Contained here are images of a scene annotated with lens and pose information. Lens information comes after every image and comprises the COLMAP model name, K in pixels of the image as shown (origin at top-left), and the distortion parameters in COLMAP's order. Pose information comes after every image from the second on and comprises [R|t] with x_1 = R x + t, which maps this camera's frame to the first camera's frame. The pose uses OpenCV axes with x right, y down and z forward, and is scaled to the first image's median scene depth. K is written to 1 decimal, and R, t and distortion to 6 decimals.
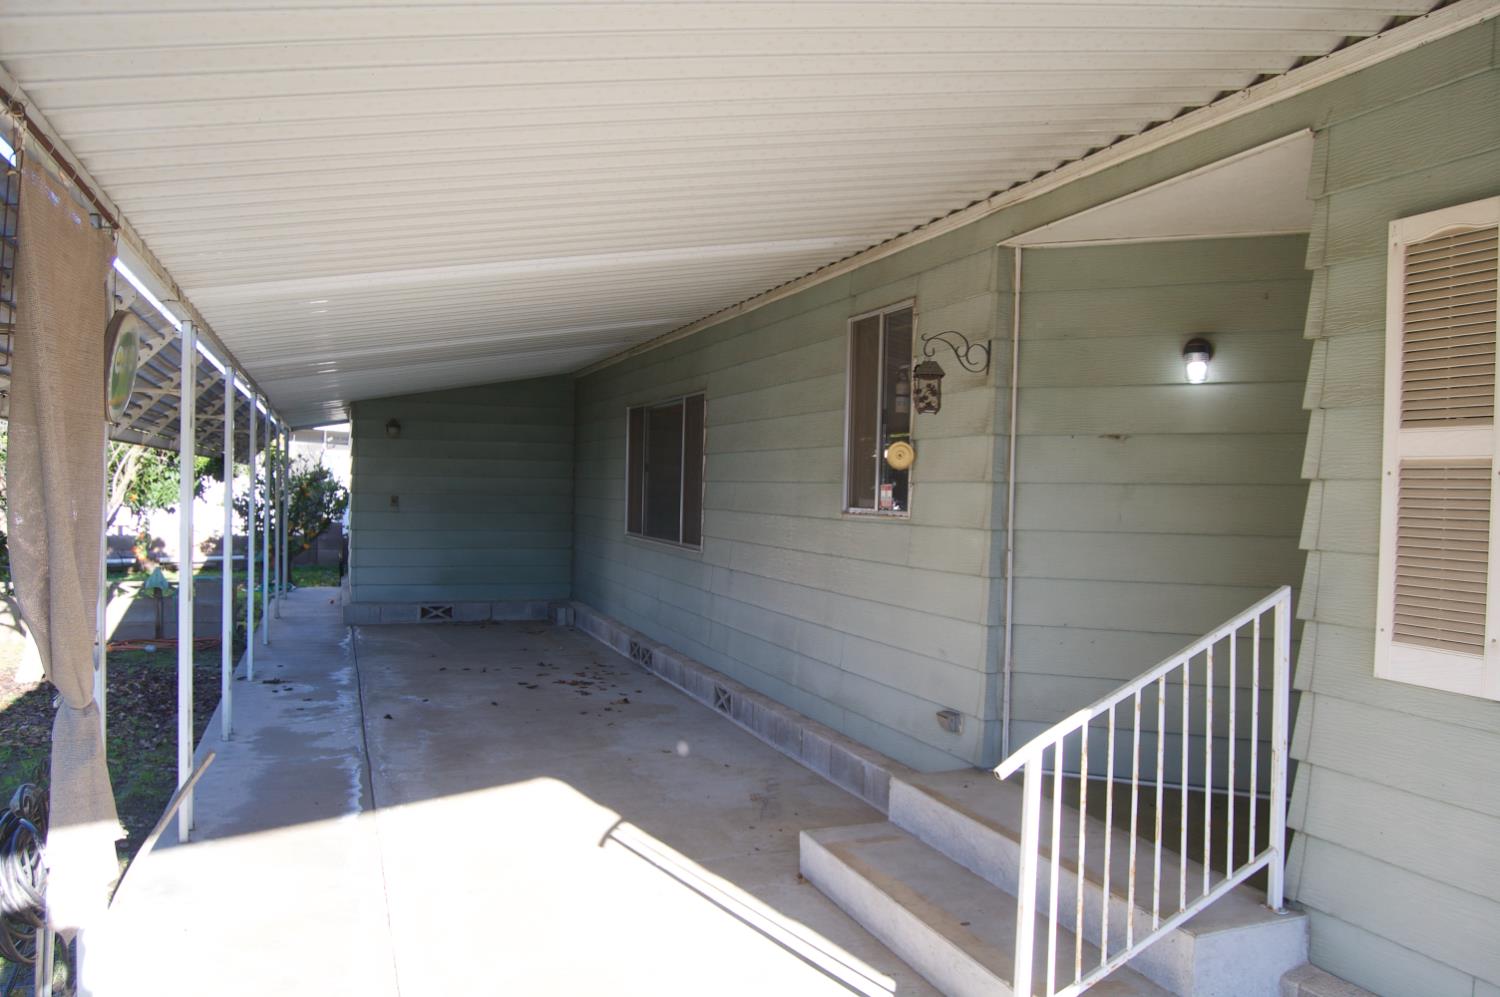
lens RADIAL K [[1171.7, 0, 753.9], [0, 1171.7, 506.8], [0, 0, 1]] dist [-0.078707, 0.013821]
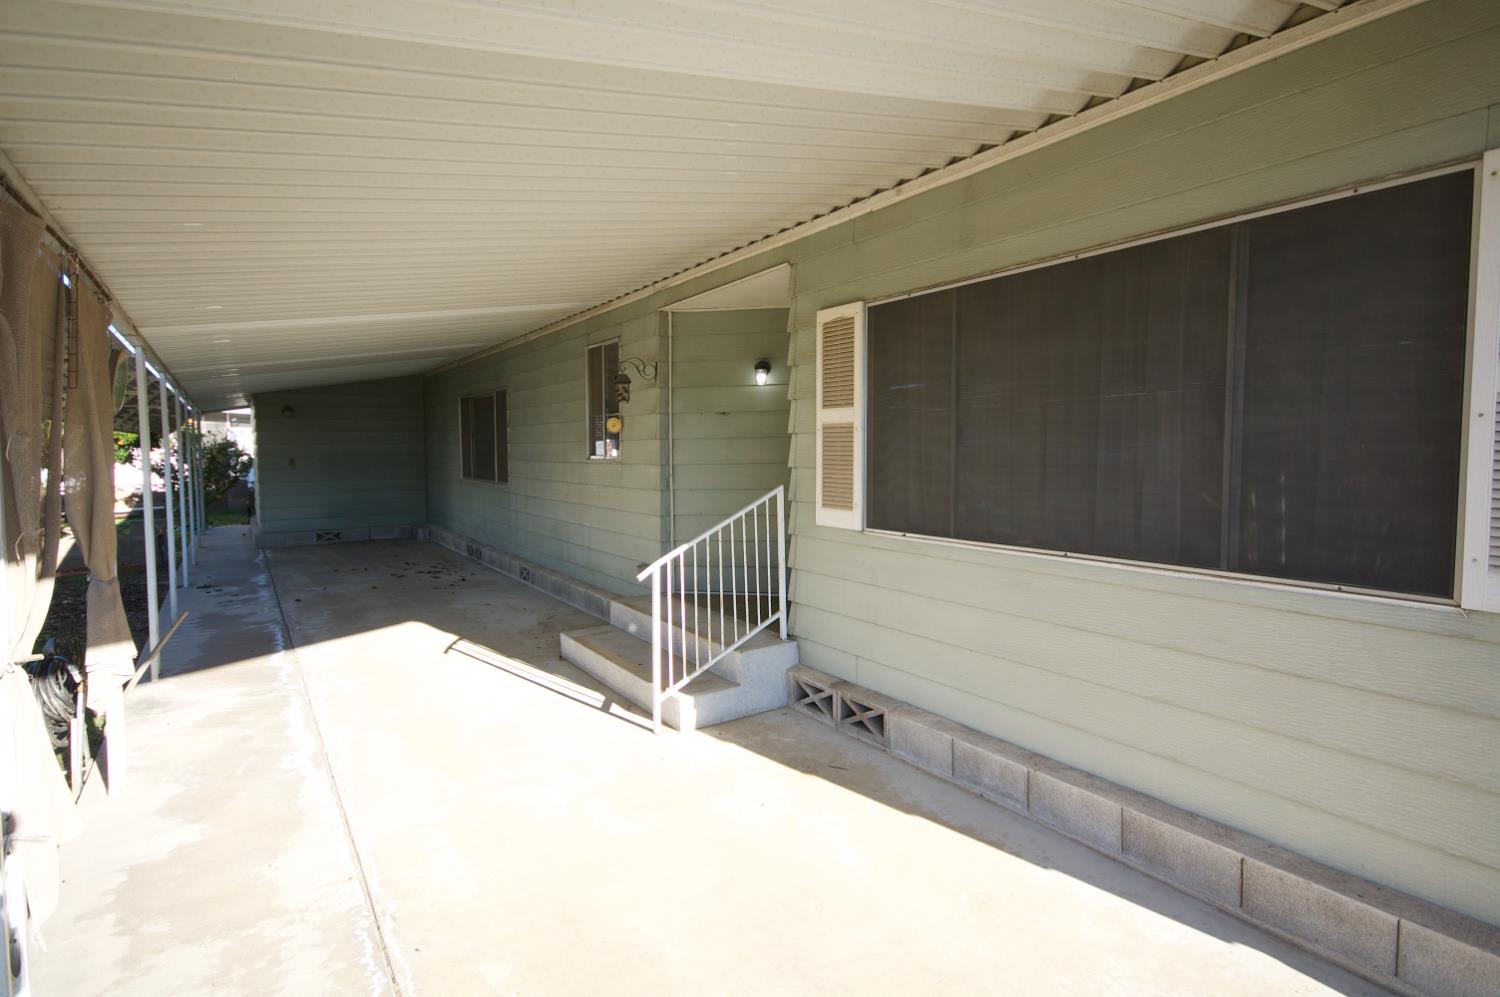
lens RADIAL K [[770.8, 0, 757.5], [0, 770.8, 487.7], [0, 0, 1]] dist [0.015916, 0.003400]
pose [[0.969252, -0.039558, 0.242871, 0.053105], [0.029984, 0.998625, 0.042994, 0.008163], [-0.244237, -0.034390, 0.969105, -0.235387]]
